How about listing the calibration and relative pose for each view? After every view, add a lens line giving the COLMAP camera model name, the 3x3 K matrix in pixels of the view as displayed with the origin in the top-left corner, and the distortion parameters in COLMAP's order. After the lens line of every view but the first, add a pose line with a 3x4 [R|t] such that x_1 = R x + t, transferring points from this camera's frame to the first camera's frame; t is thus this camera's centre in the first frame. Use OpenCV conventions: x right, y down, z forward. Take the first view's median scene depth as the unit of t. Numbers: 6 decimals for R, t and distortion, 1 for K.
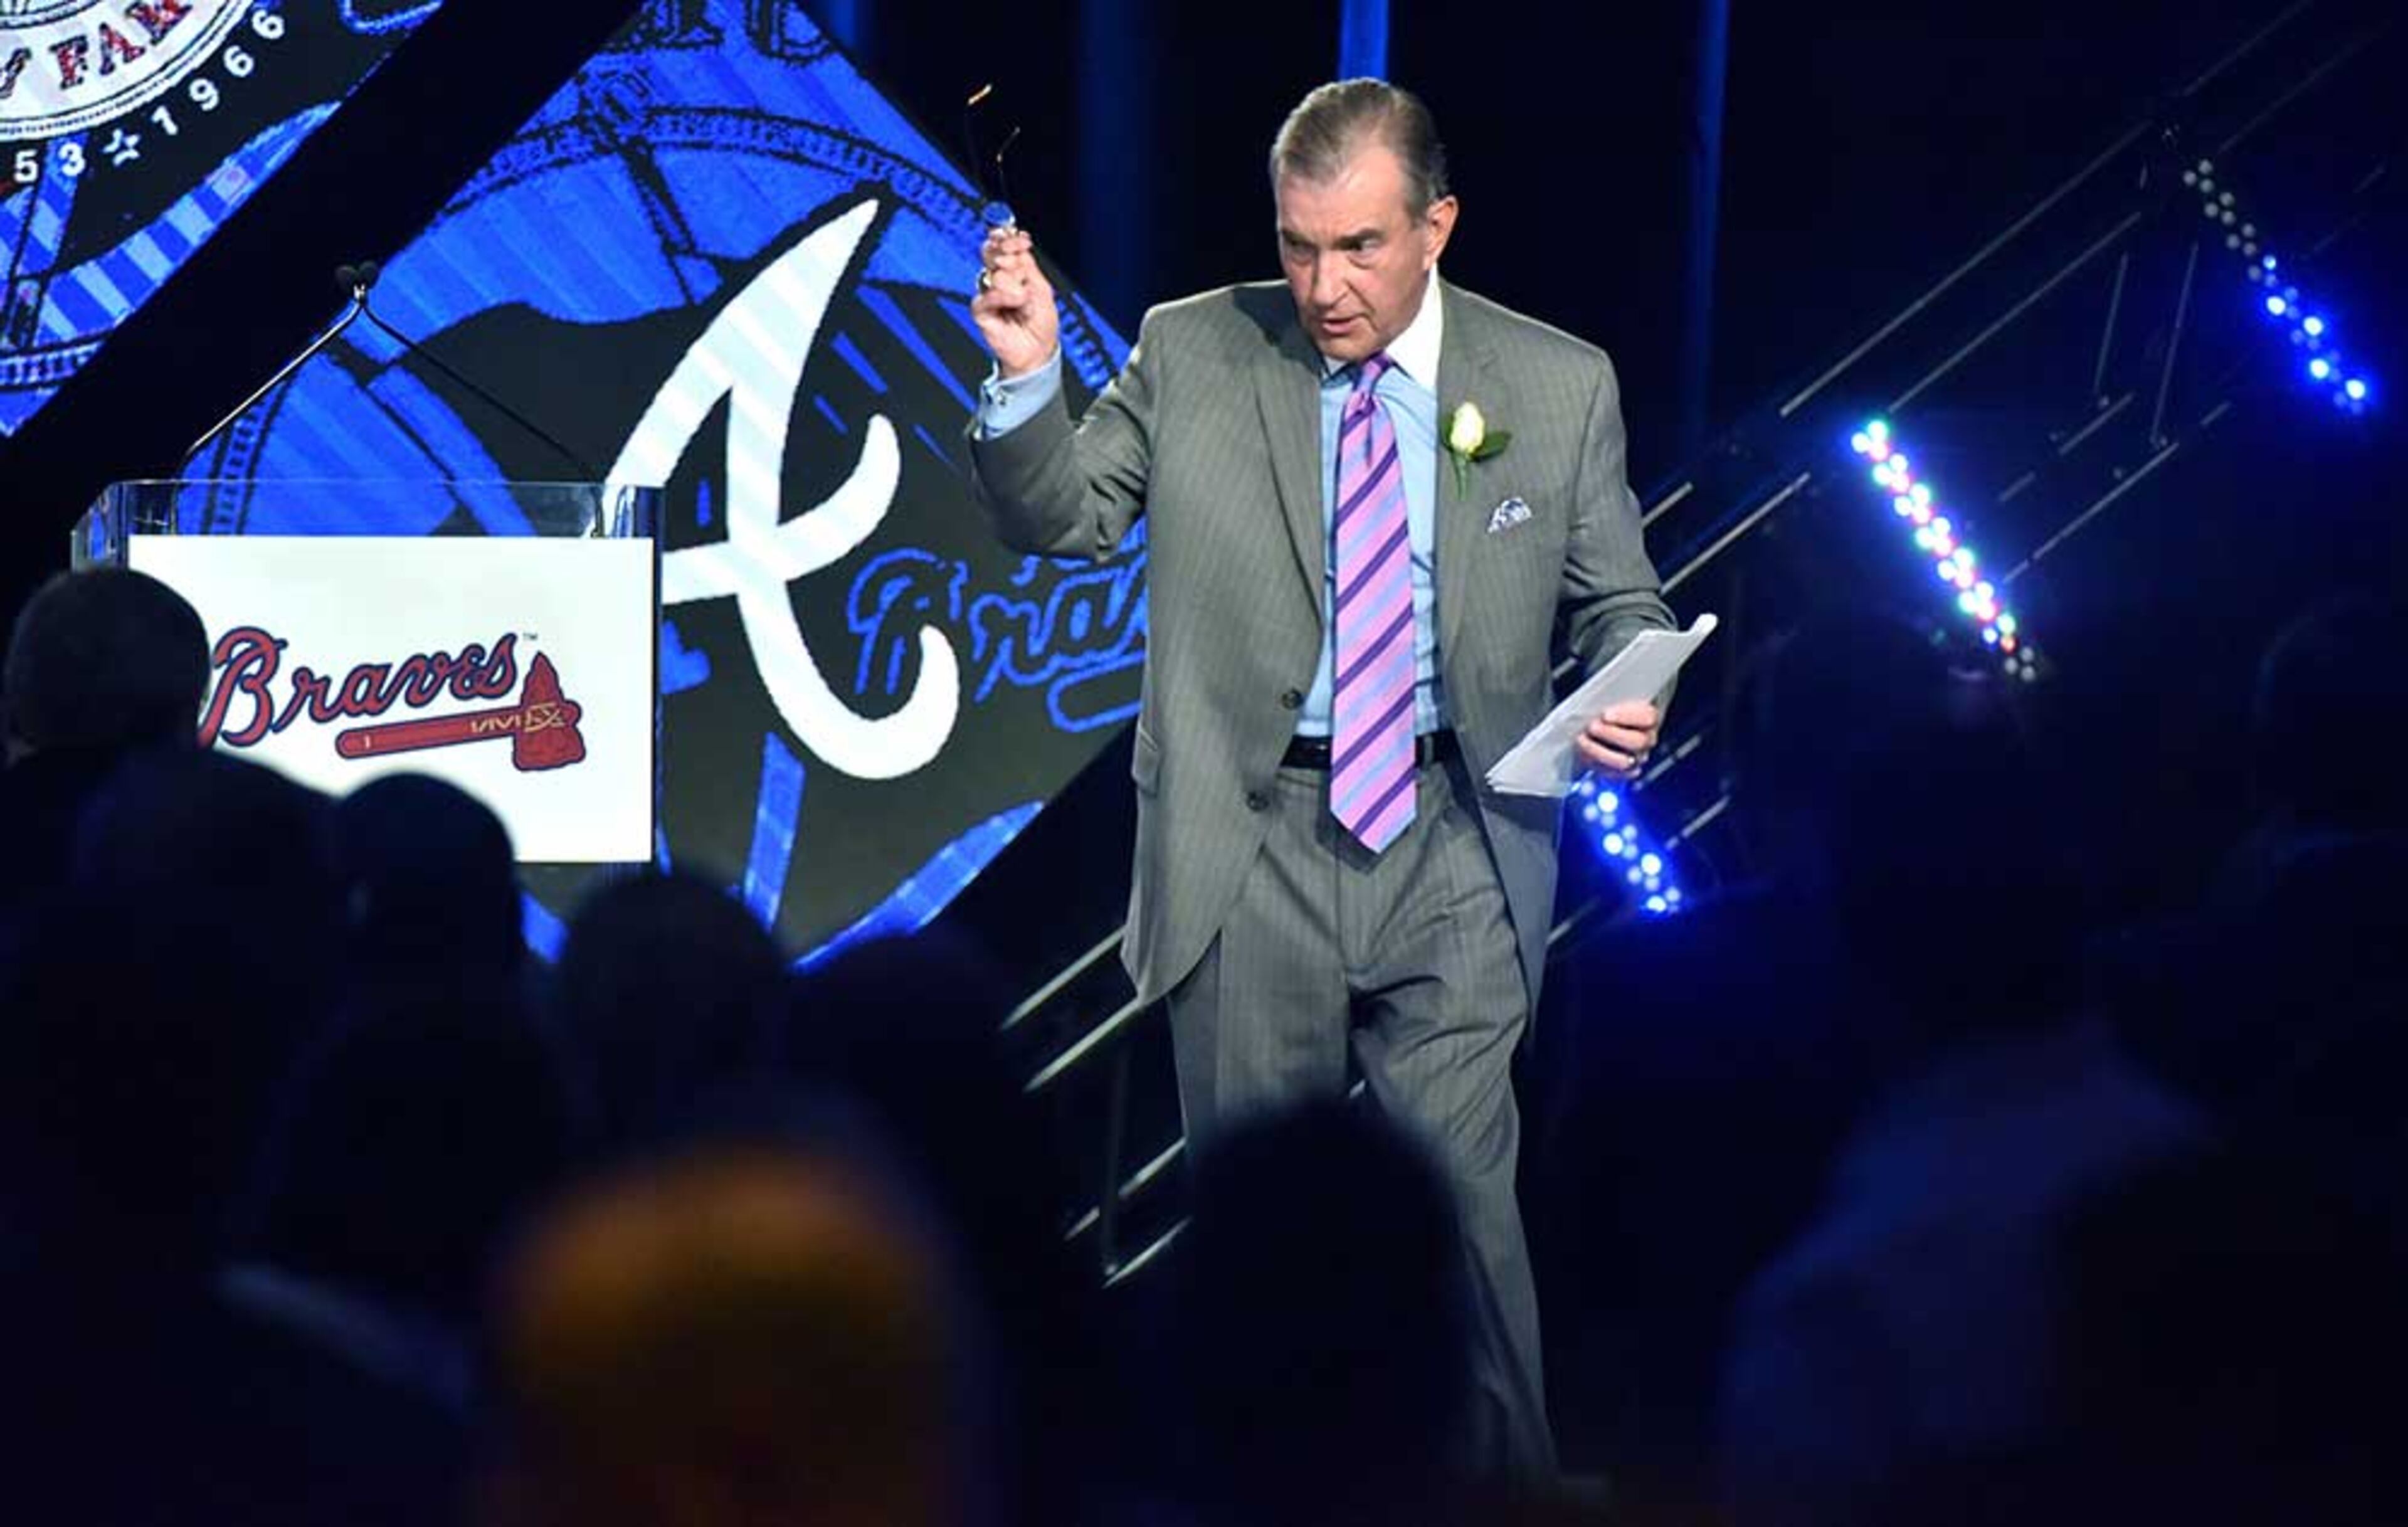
lens RADIAL K [[10962.6, 0, 1204.0], [0, 10962.6, 763.5], [0, 0, 1]] dist [-0.487957, -7.136918]
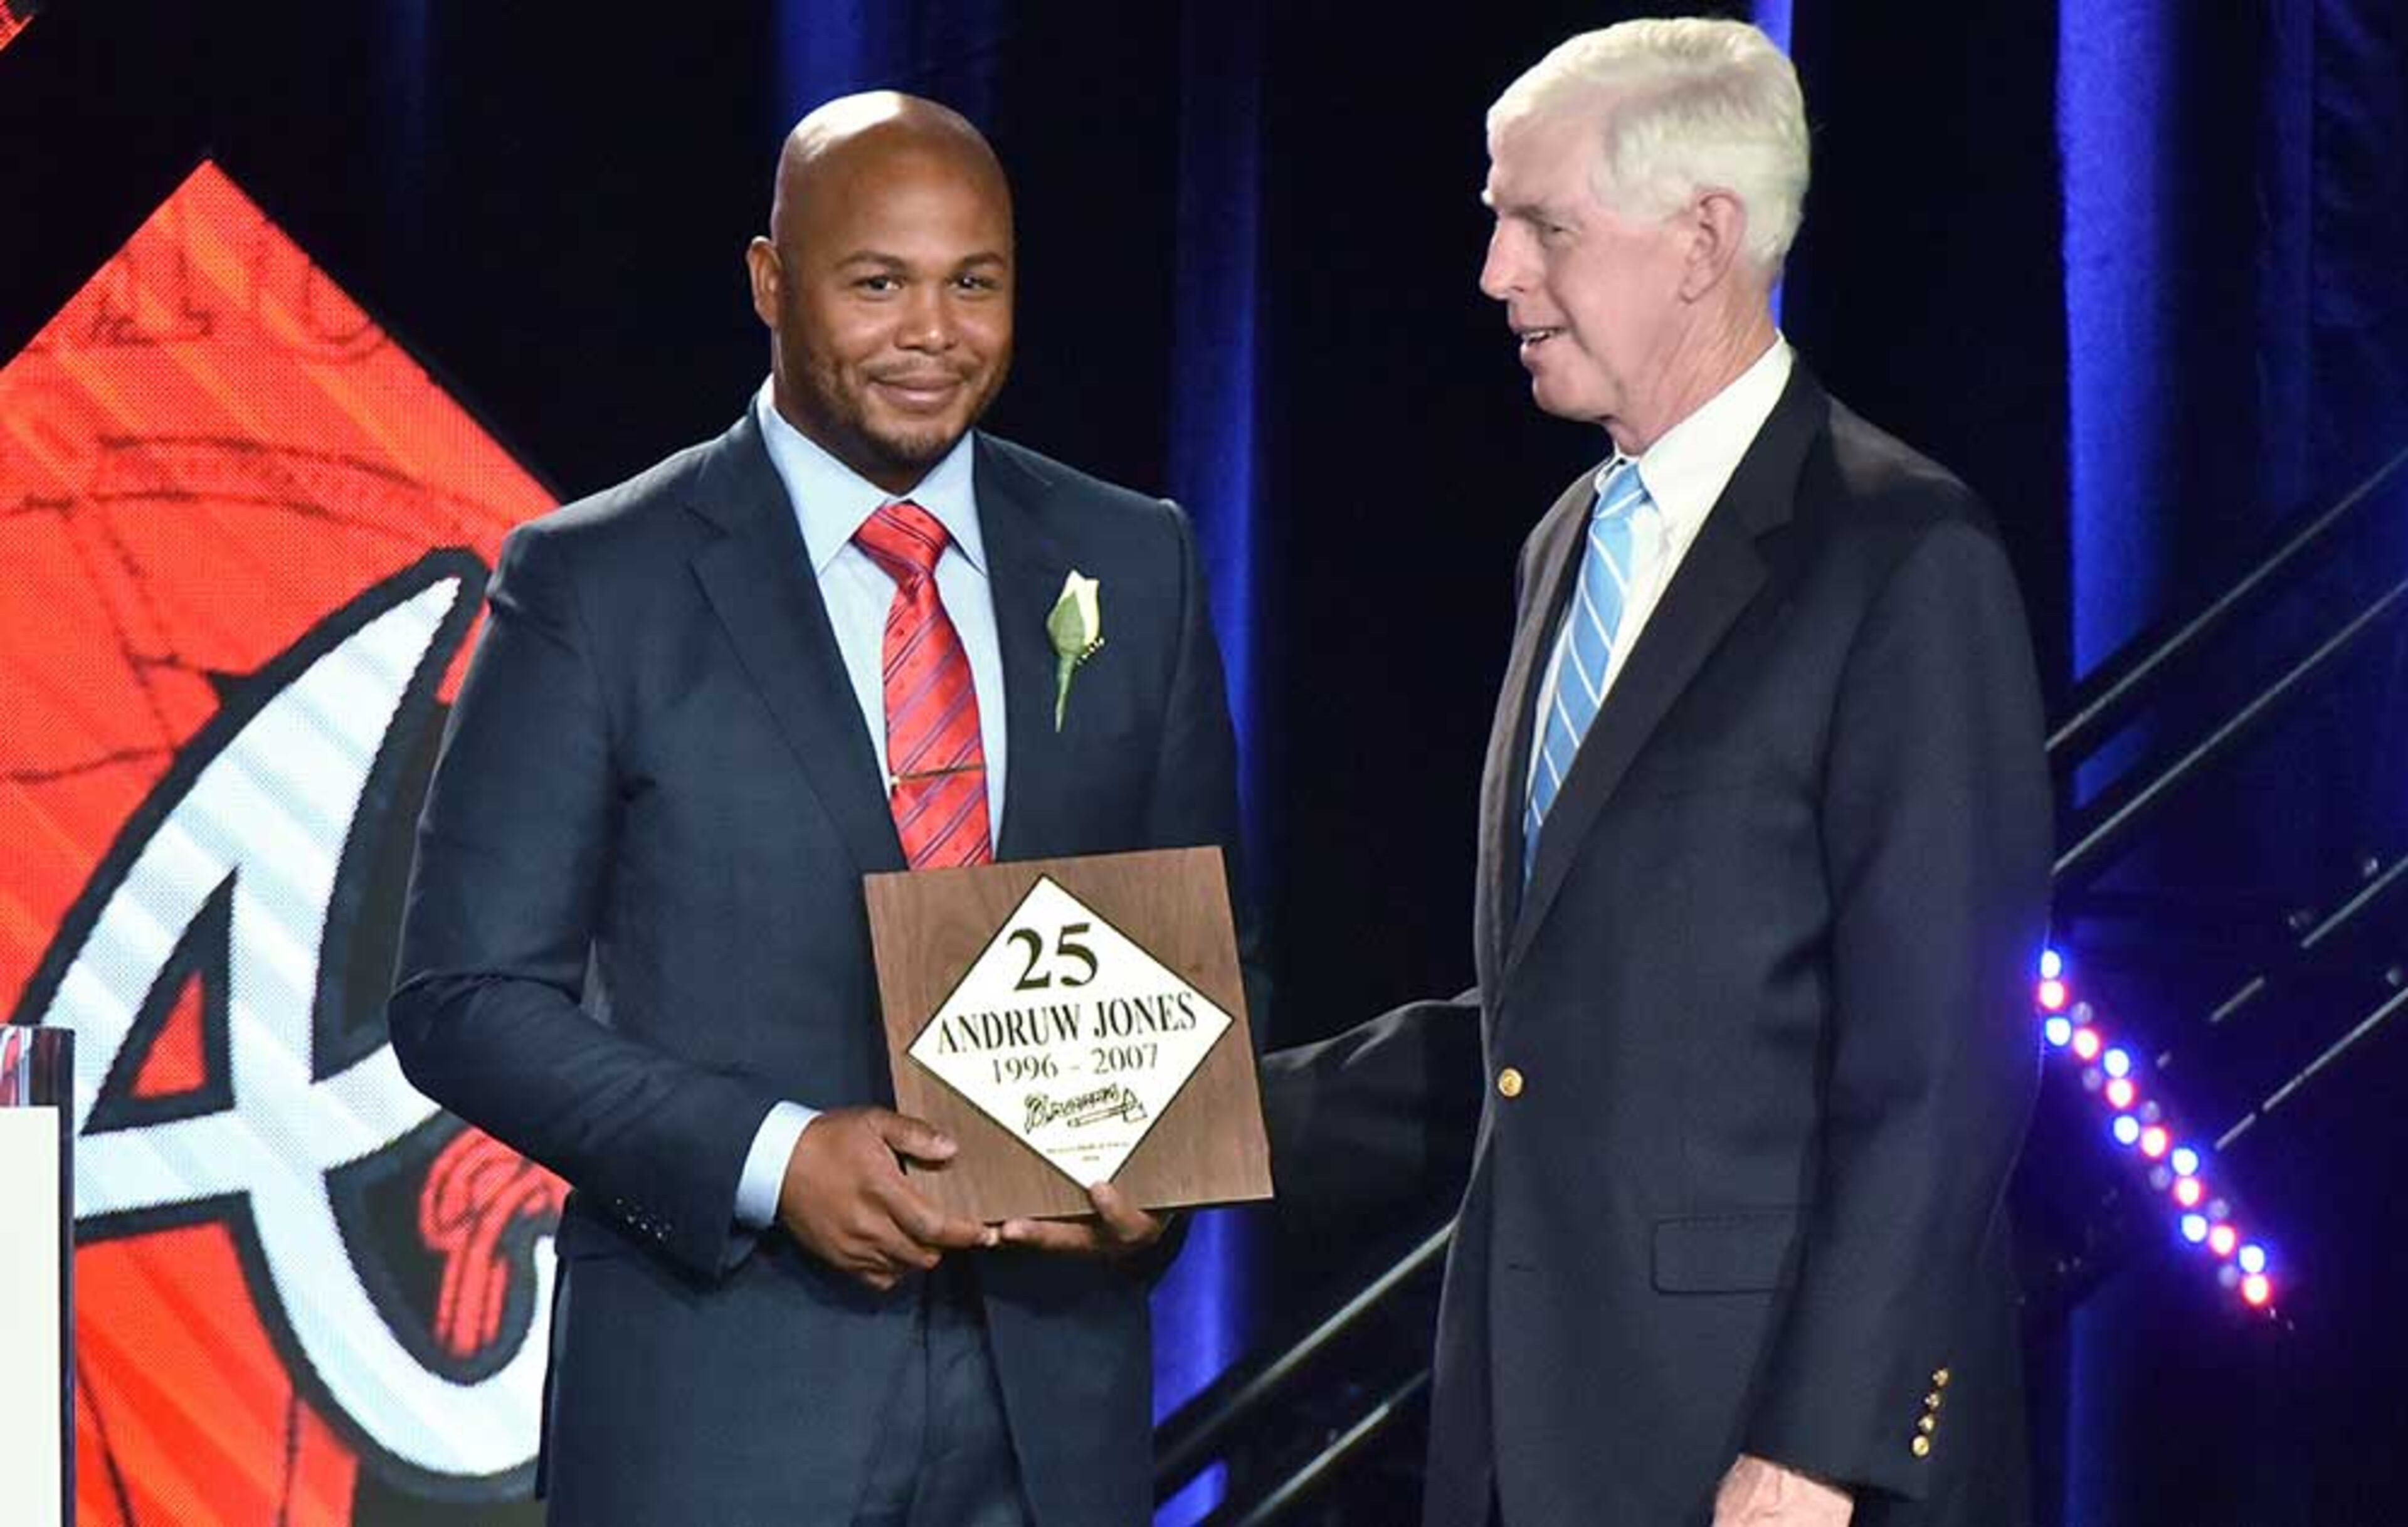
lens RADIAL K [[13509.1, 0, 1204.0], [0, 13509.1, 763.5], [0, 0, 1]] dist [-0.748368, 48.527307]
pose [[0.999866, -0.012512, 0.010524, 0.006080], [0.012894, 0.999227, -0.037142, -0.011351], [-0.010051, 0.037273, 0.999255, 0.224588]]
